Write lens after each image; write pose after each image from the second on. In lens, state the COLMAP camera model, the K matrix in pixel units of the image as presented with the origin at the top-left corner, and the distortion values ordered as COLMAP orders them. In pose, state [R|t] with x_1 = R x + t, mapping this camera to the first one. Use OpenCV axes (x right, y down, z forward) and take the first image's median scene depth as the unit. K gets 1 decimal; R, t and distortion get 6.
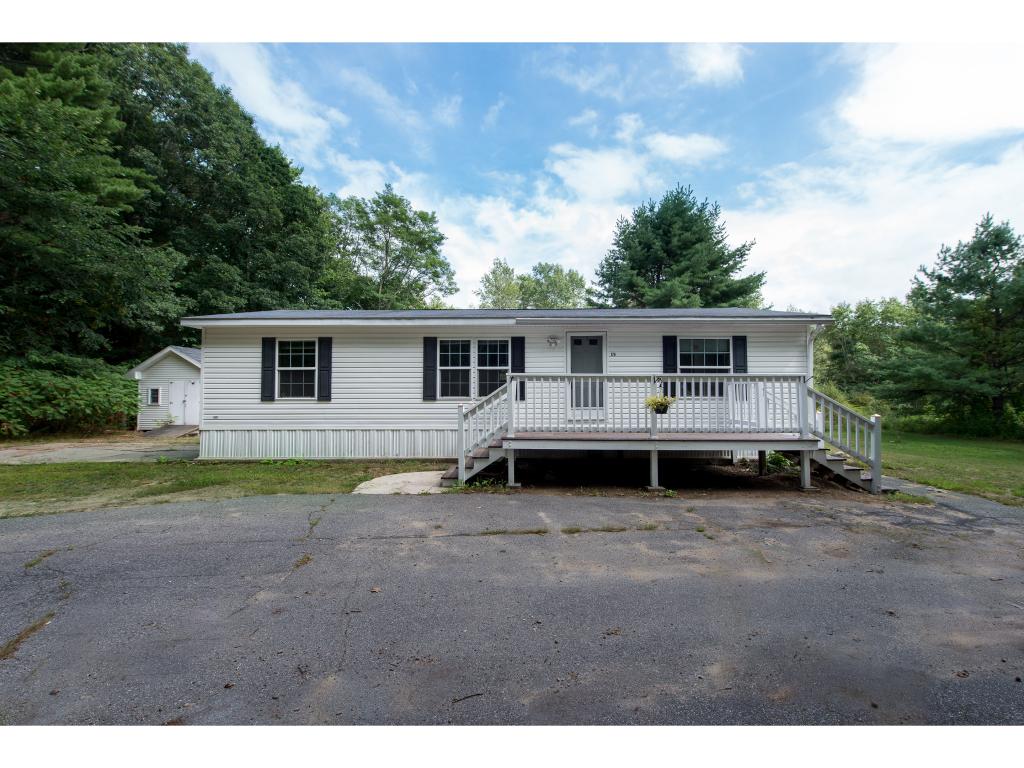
lens RADIAL K [[427.0, 0, 511.4], [0, 427.0, 382.8], [0, 0, 1]] dist [0.017343, -0.005078]
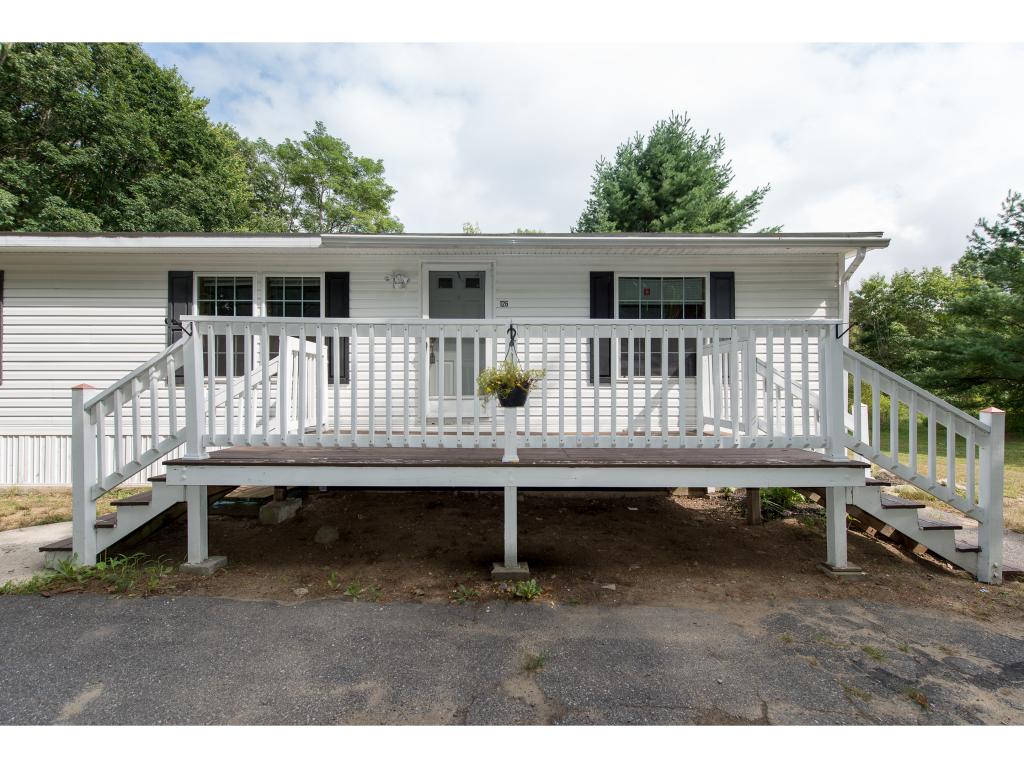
lens RADIAL K [[471.3, 0, 512.0], [0, 471.3, 384.0], [0, 0, 1]] dist [0.014688, -0.001101]
pose [[0.999931, 0.001931, 0.011563, 0.096804], [-0.002186, 0.999753, 0.022130, 0.010831], [-0.011518, -0.022153, 0.999688, 0.146169]]
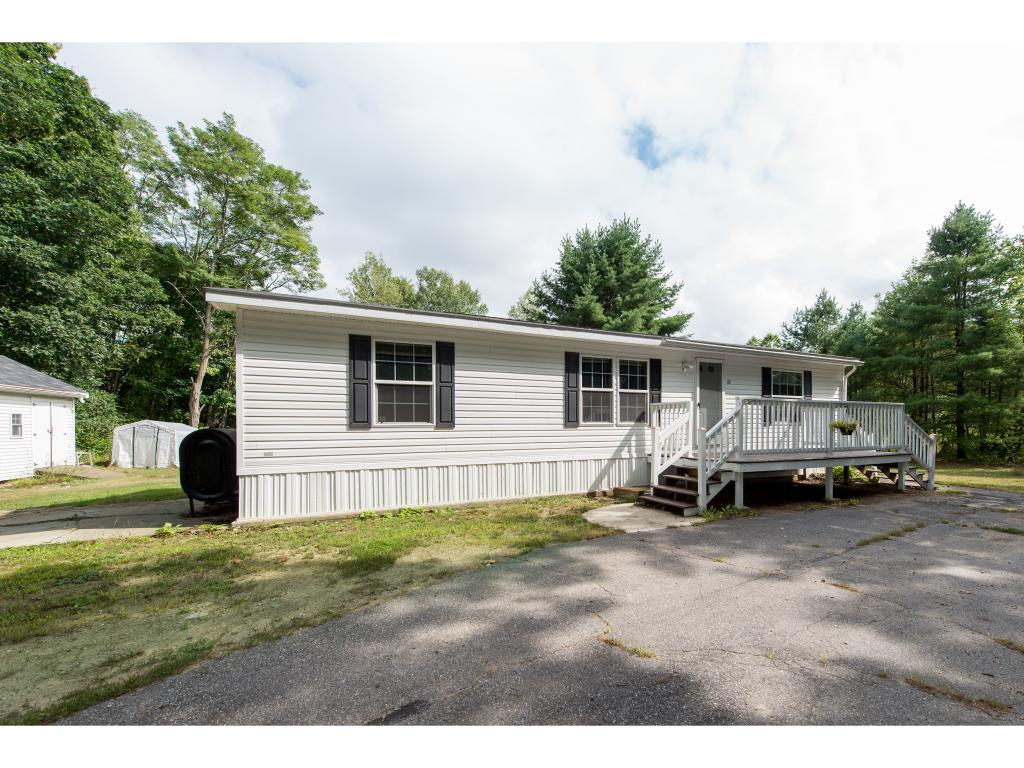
lens RADIAL K [[471.4, 0, 594.1], [0, 471.4, 430.5], [0, 0, 1]] dist [0.011238, -0.000671]
pose [[0.866494, -0.007324, 0.499134, -0.250740], [-0.011517, 0.999333, 0.034658, 0.006451], [-0.499055, -0.035780, 0.865831, 0.062376]]
